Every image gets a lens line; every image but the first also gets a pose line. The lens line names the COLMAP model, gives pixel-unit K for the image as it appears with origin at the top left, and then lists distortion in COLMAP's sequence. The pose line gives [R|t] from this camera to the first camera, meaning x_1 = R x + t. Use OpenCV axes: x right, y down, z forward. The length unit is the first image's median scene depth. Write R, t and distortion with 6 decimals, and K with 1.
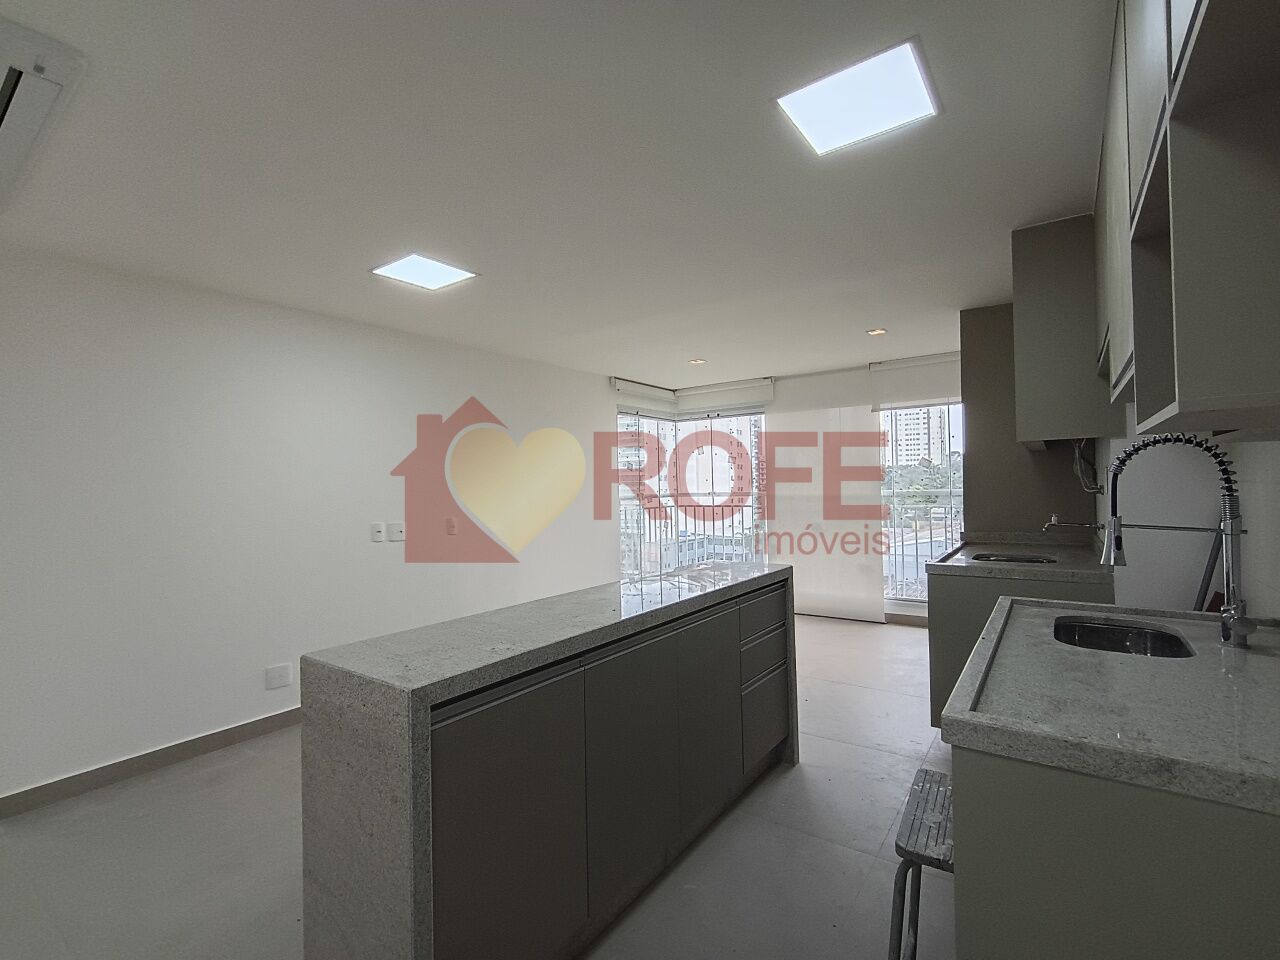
lens RADIAL K [[586.1, 0, 639.3], [0, 586.1, 486.9], [0, 0, 1]] dist [0.000504, 0.000738]
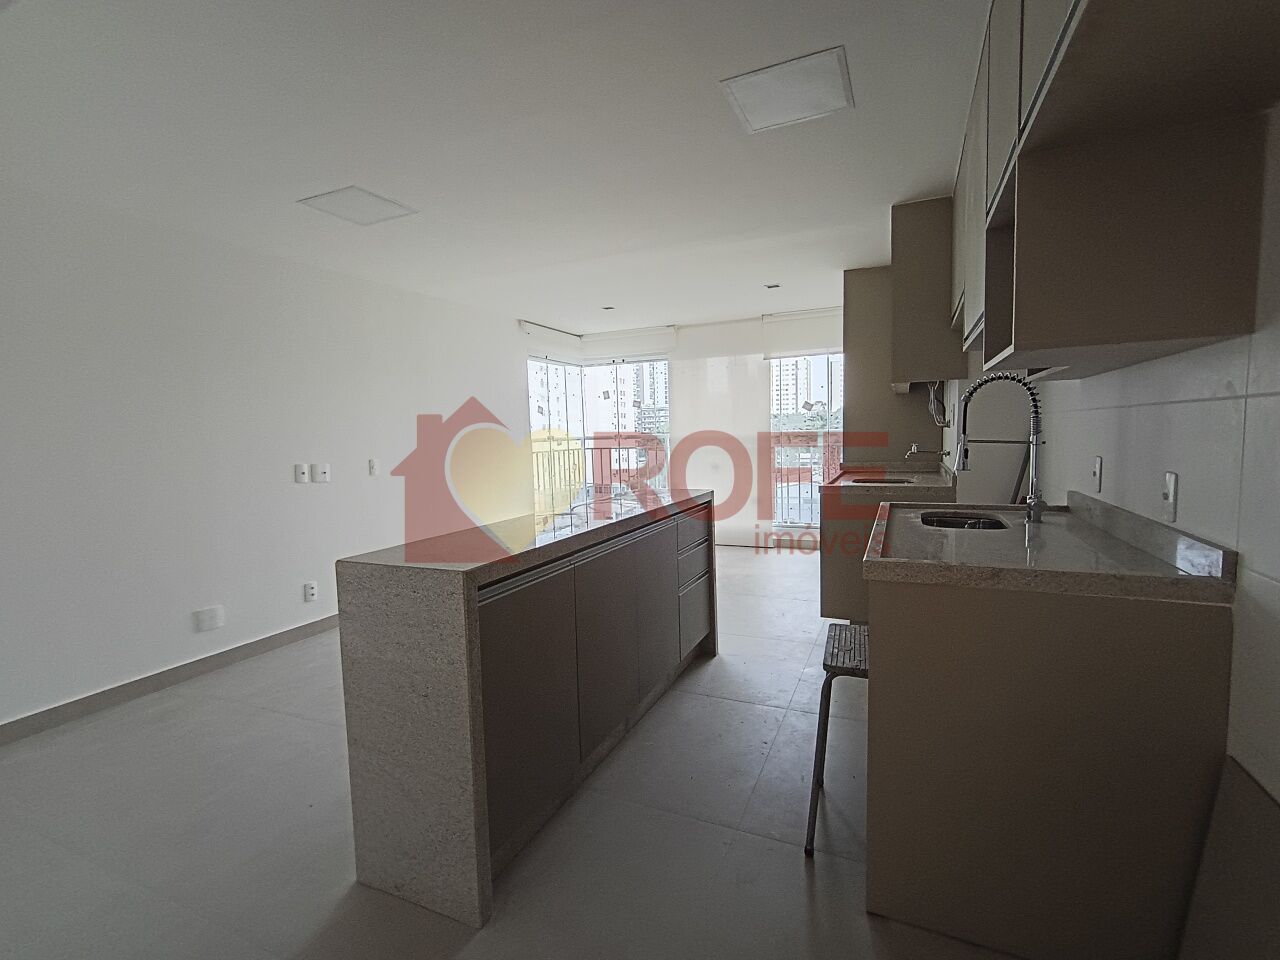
lens RADIAL K [[586.1, 0, 639.4], [0, 586.1, 485.1], [0, 0, 1]] dist [0.000504, 0.000738]
pose [[0.980190, -0.024005, 0.196597, -0.111166], [0.007651, 0.996476, 0.083526, 0.026124], [-0.197909, -0.080367, 0.976920, -0.106849]]
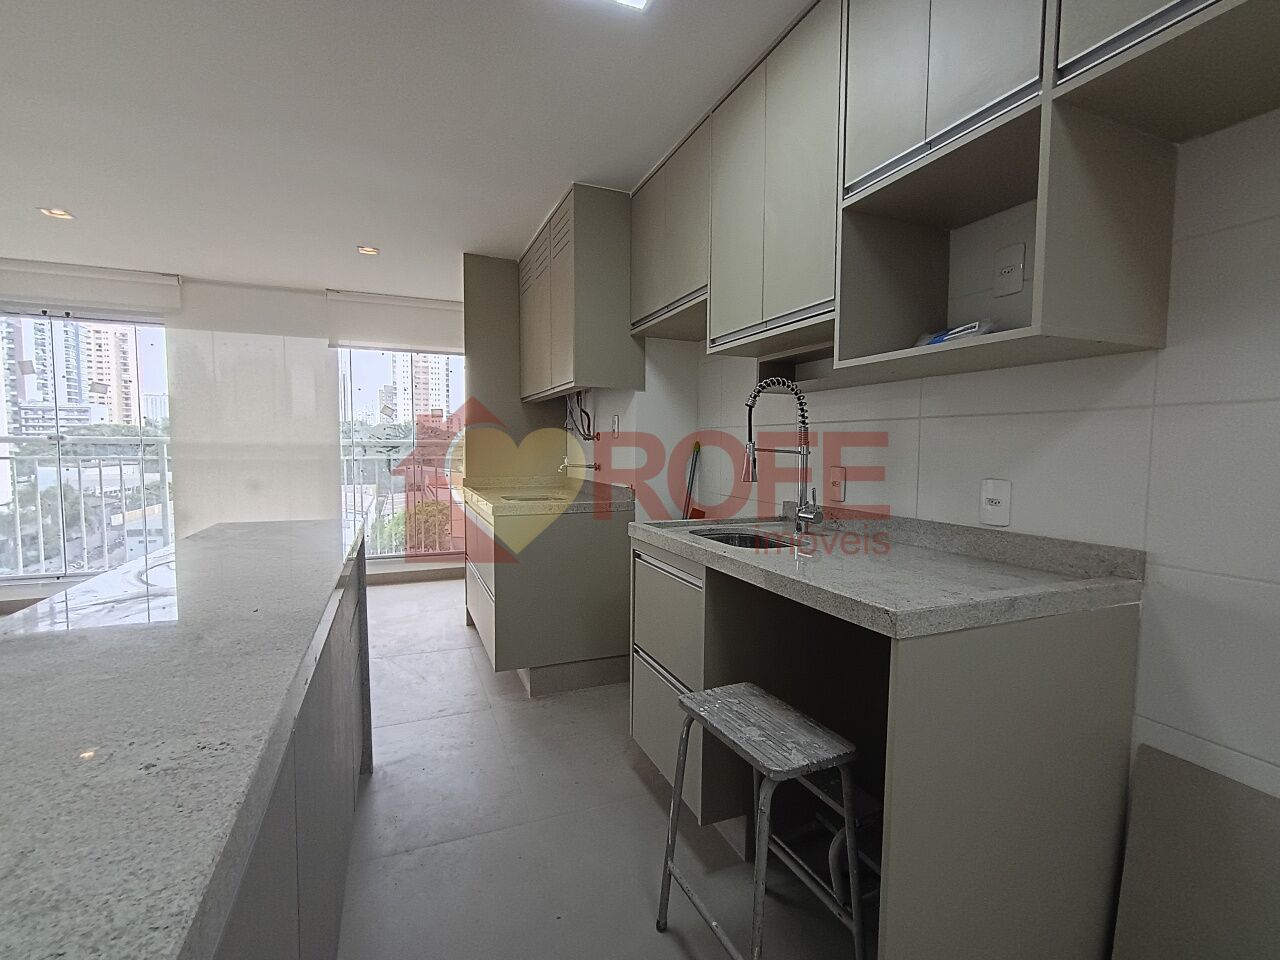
lens RADIAL K [[586.1, 0, 634.1], [0, 586.1, 486.0], [0, 0, 1]] dist [0.000504, 0.000738]
pose [[0.531203, -0.030706, 0.846688, -0.194863], [-0.020102, 0.998605, 0.048827, 0.047298], [-0.847006, -0.042957, 0.529845, 0.300539]]
